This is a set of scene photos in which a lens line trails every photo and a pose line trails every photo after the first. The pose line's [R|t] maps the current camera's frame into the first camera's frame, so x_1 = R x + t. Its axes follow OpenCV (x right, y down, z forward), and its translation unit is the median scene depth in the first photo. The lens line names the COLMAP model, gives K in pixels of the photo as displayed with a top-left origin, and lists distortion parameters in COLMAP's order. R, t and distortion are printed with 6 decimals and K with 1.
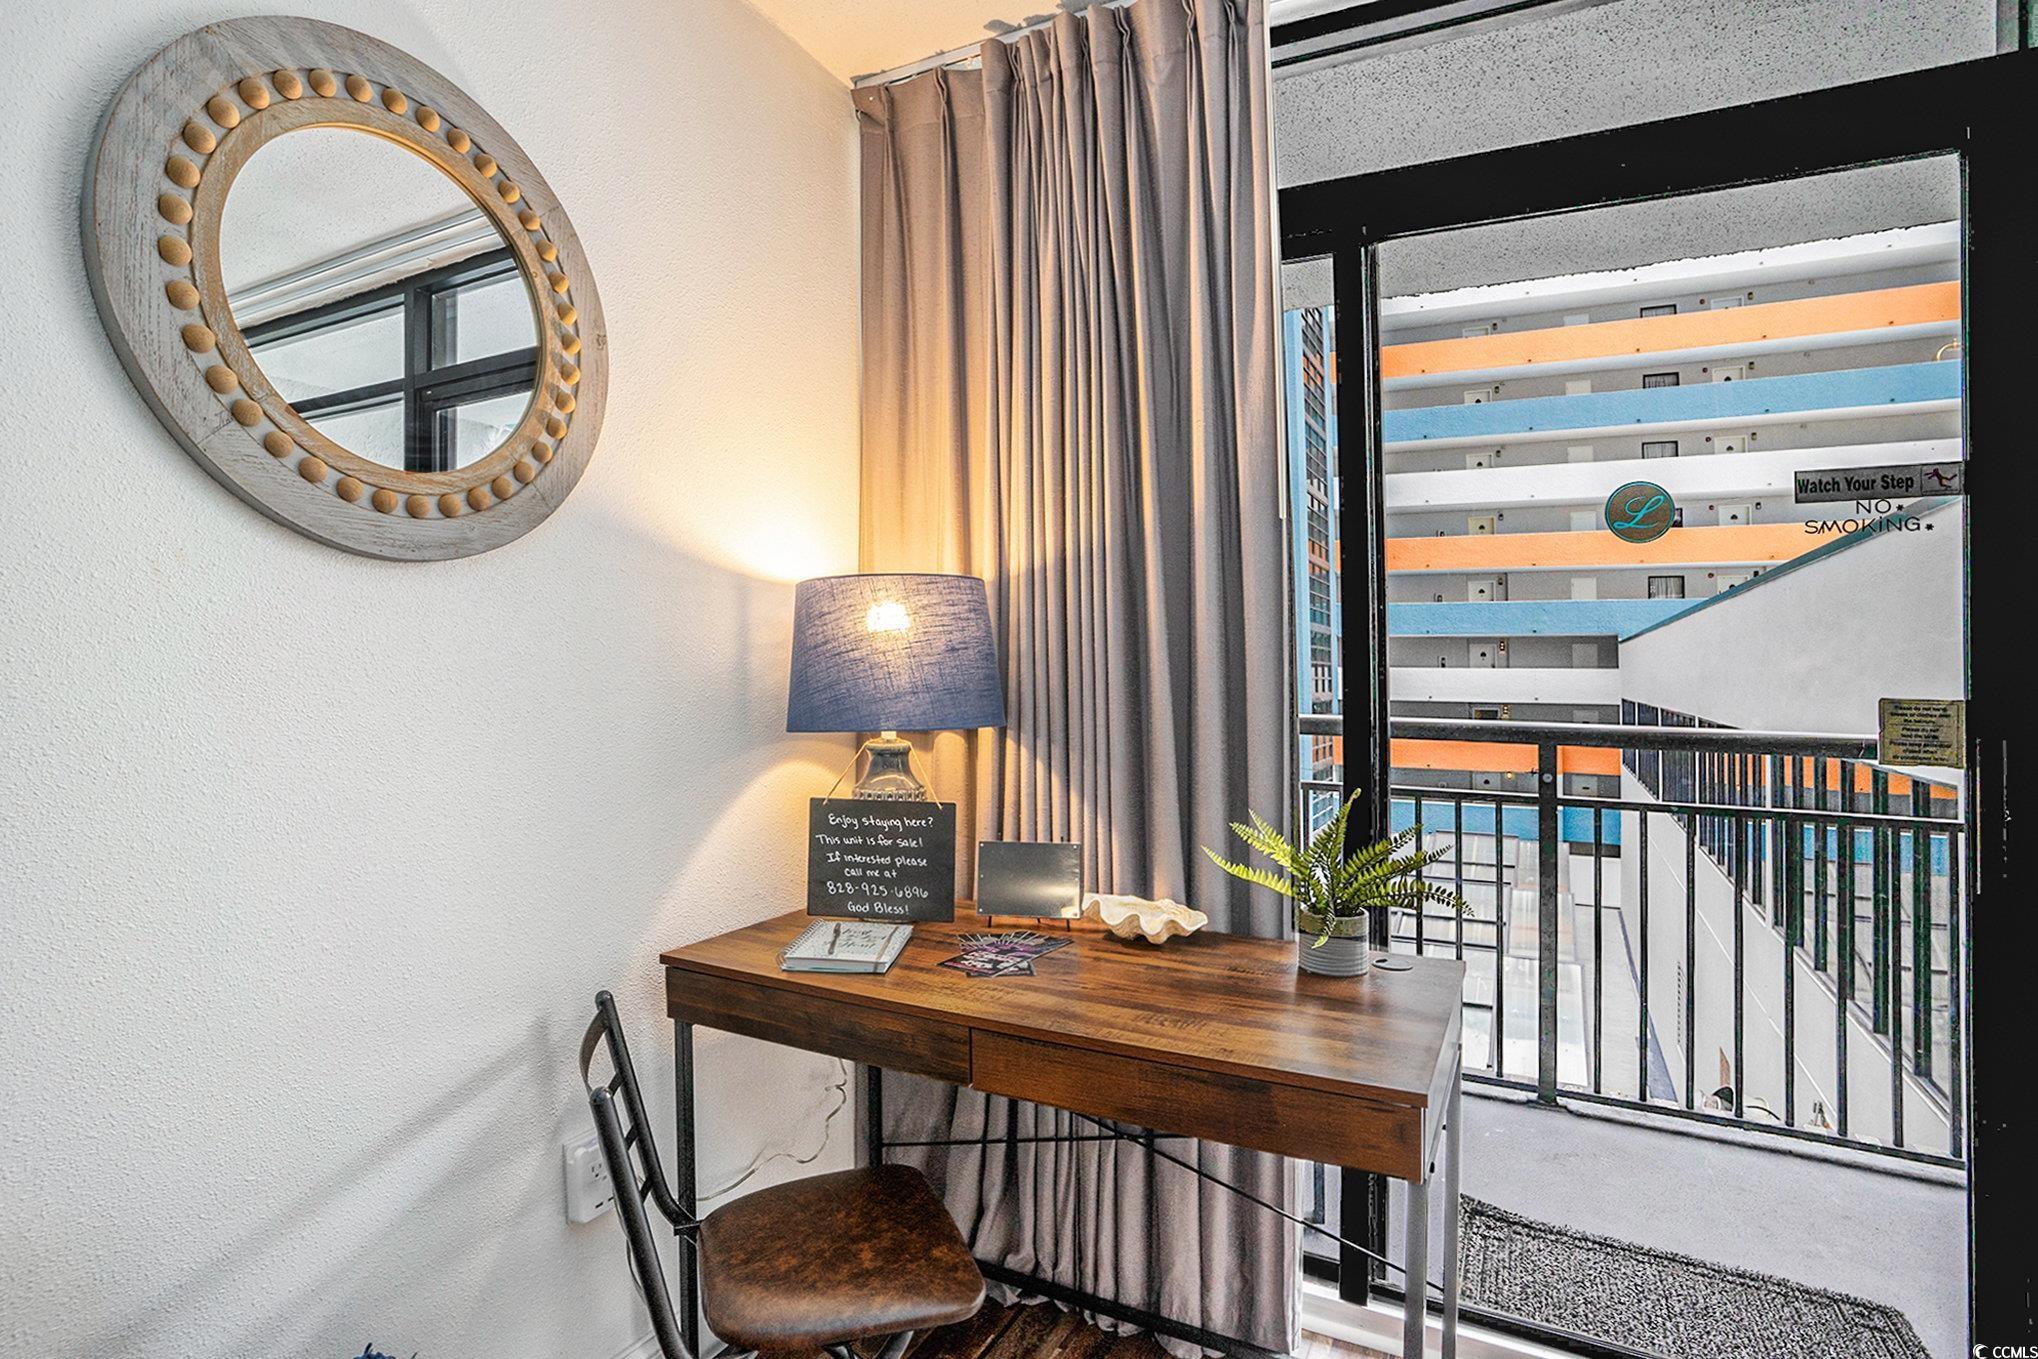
lens RADIAL K [[1024.5, 0, 1019.0], [0, 1024.5, 679.5], [0, 0, 1]] dist [-0.074291, 0.023790]
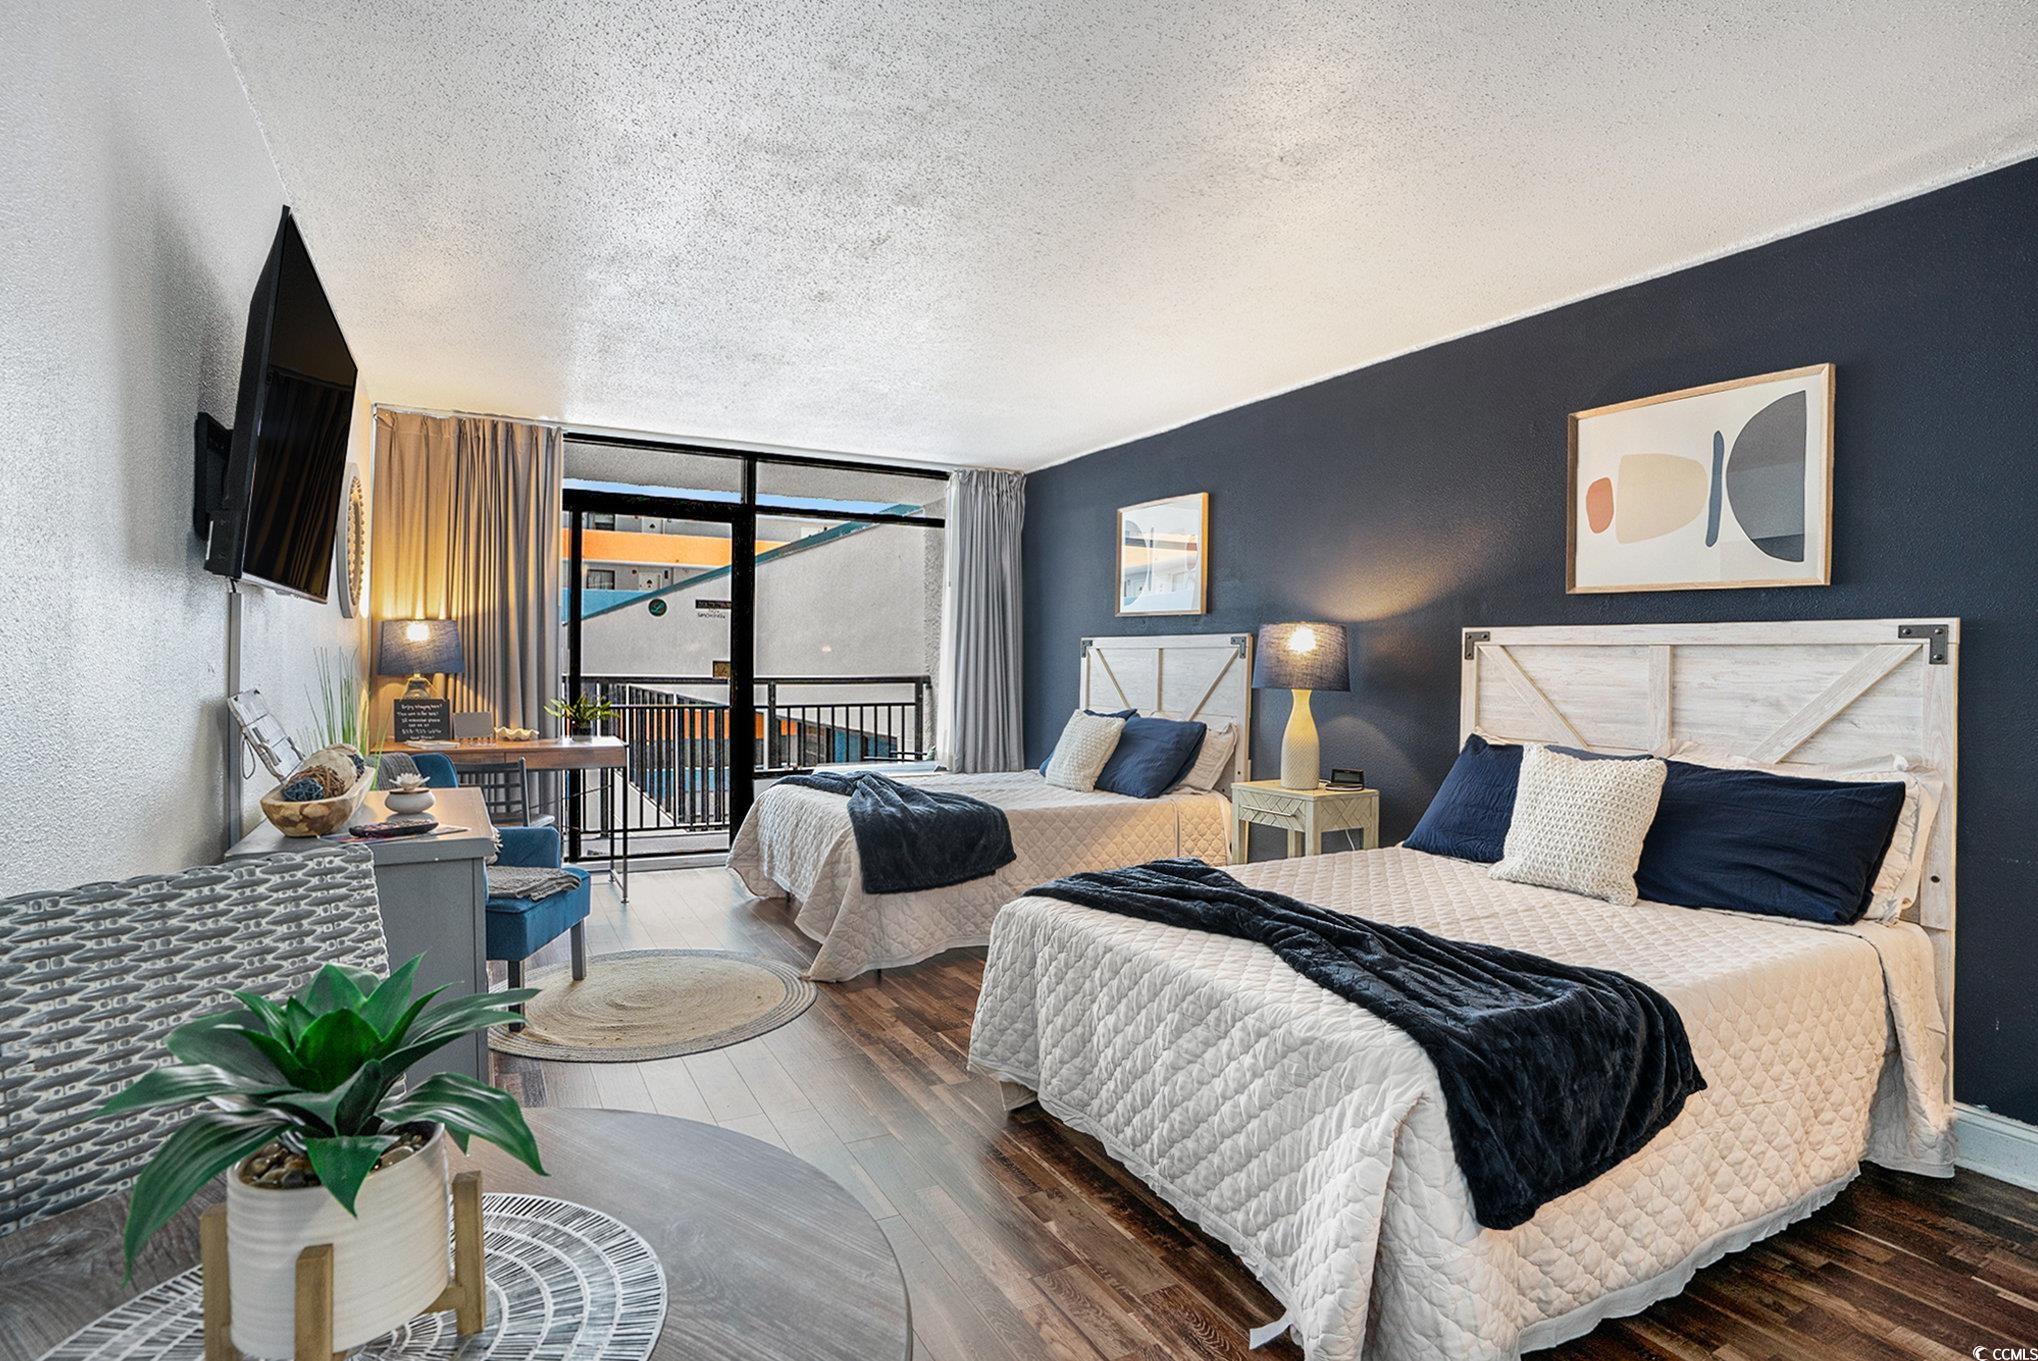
lens RADIAL K [[994.4, 0, 1019.0], [0, 994.4, 680.5], [0, 0, 1]] dist [-0.055338, 0.000187]
pose [[0.572868, -0.014118, 0.819526, -1.333953], [-0.004309, 0.999786, 0.020235, 0.007605], [-0.819636, -0.015123, 0.572684, -1.791750]]
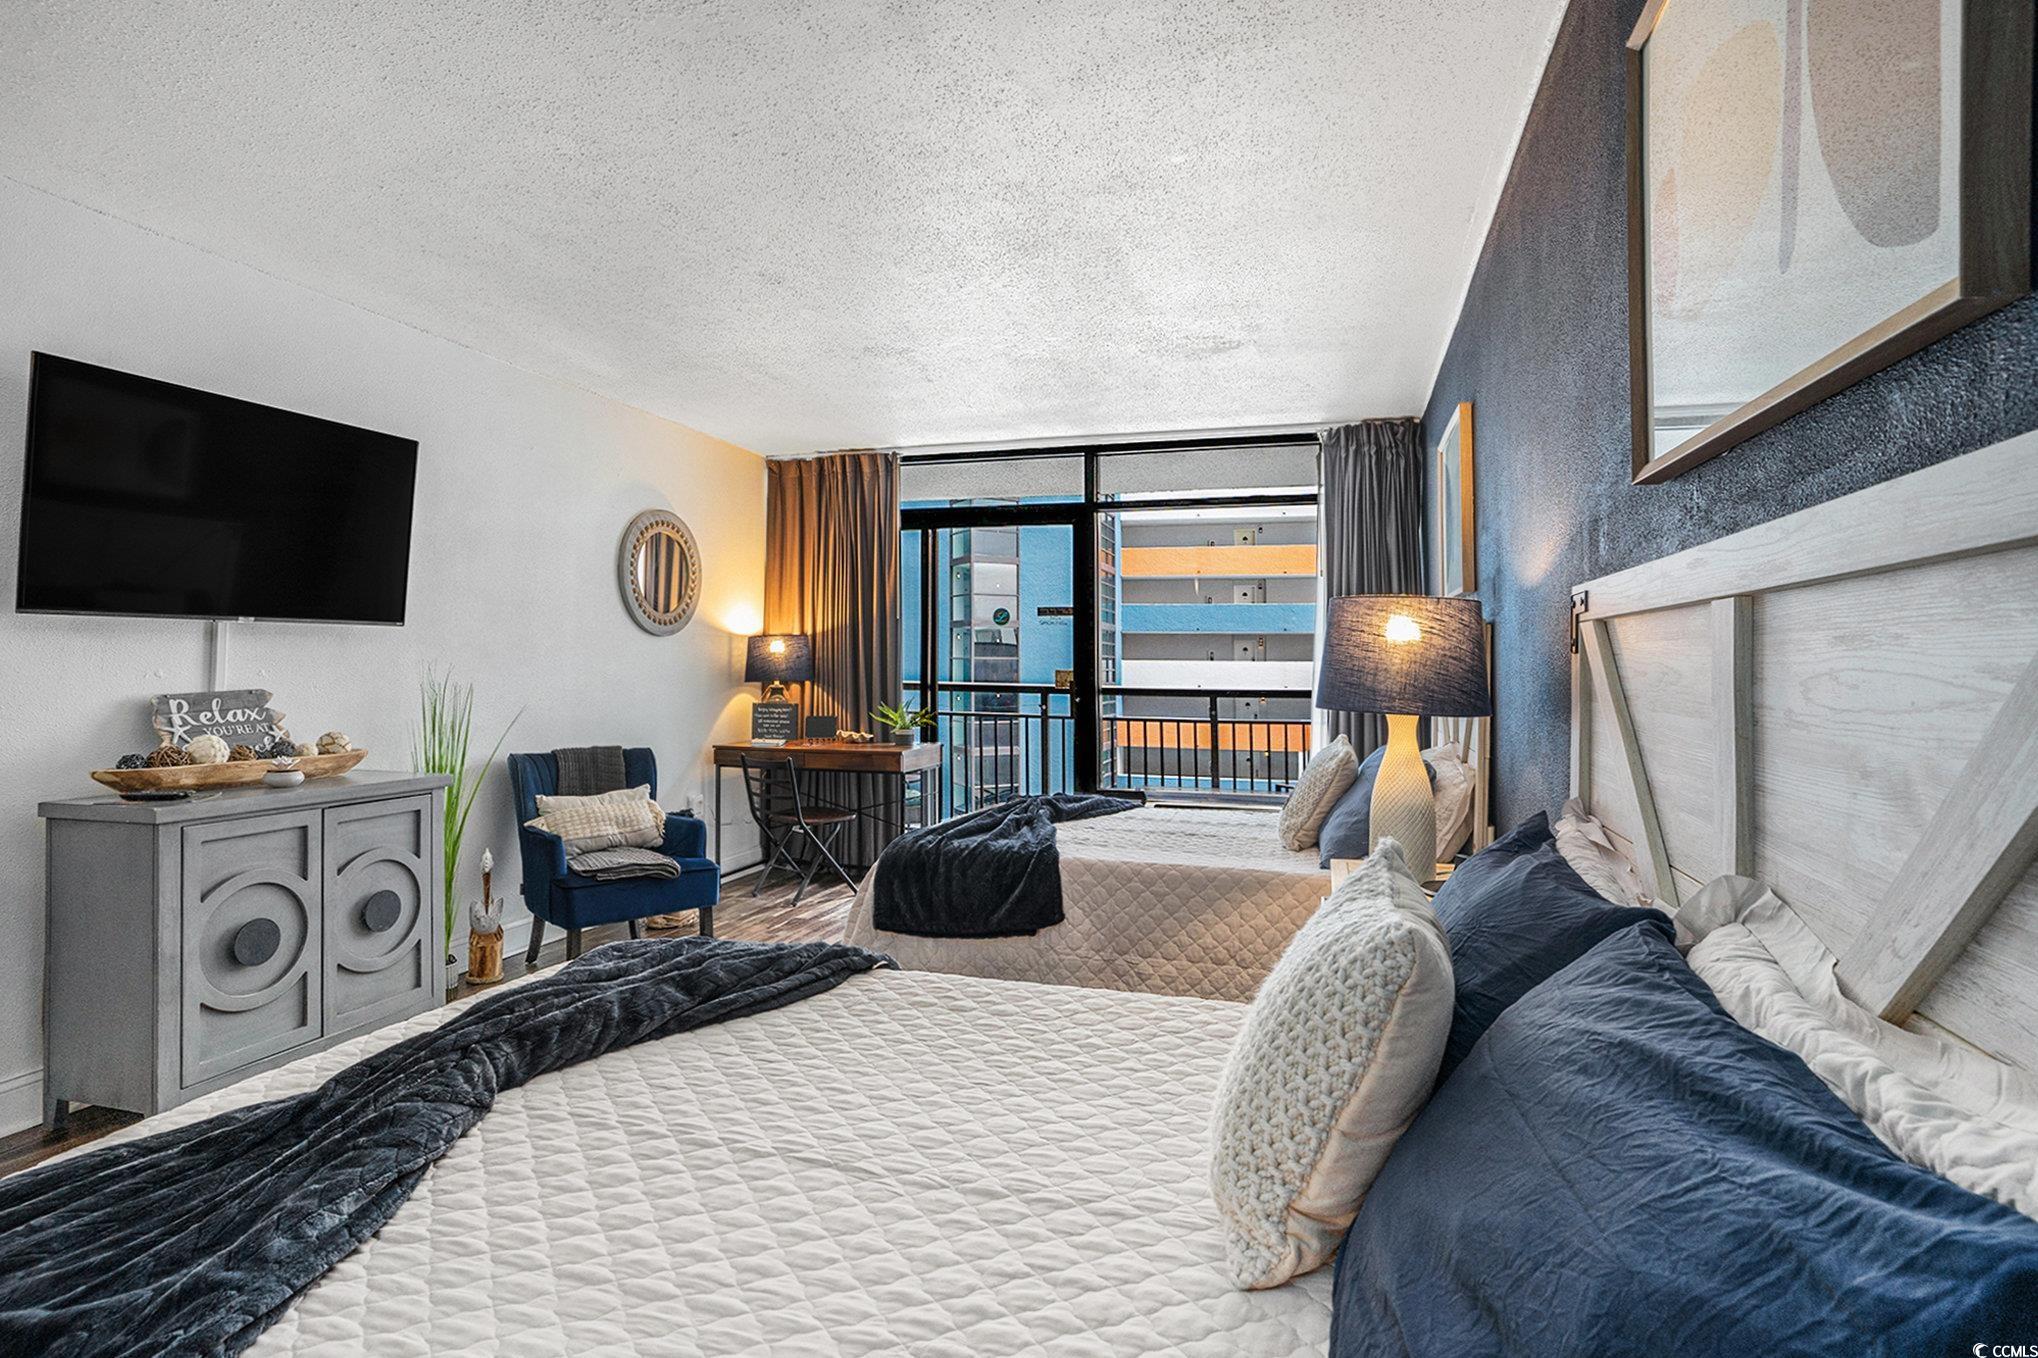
lens RADIAL K [[1024.5, 0, 1019.0], [0, 1024.5, 679.0], [0, 0, 1]] dist [-0.074291, 0.023790]
pose [[0.984879, -0.000446, 0.173242, 0.064444], [-0.000857, 0.999972, 0.007442, 0.016908], [-0.173240, -0.007478, 0.984851, -2.244454]]
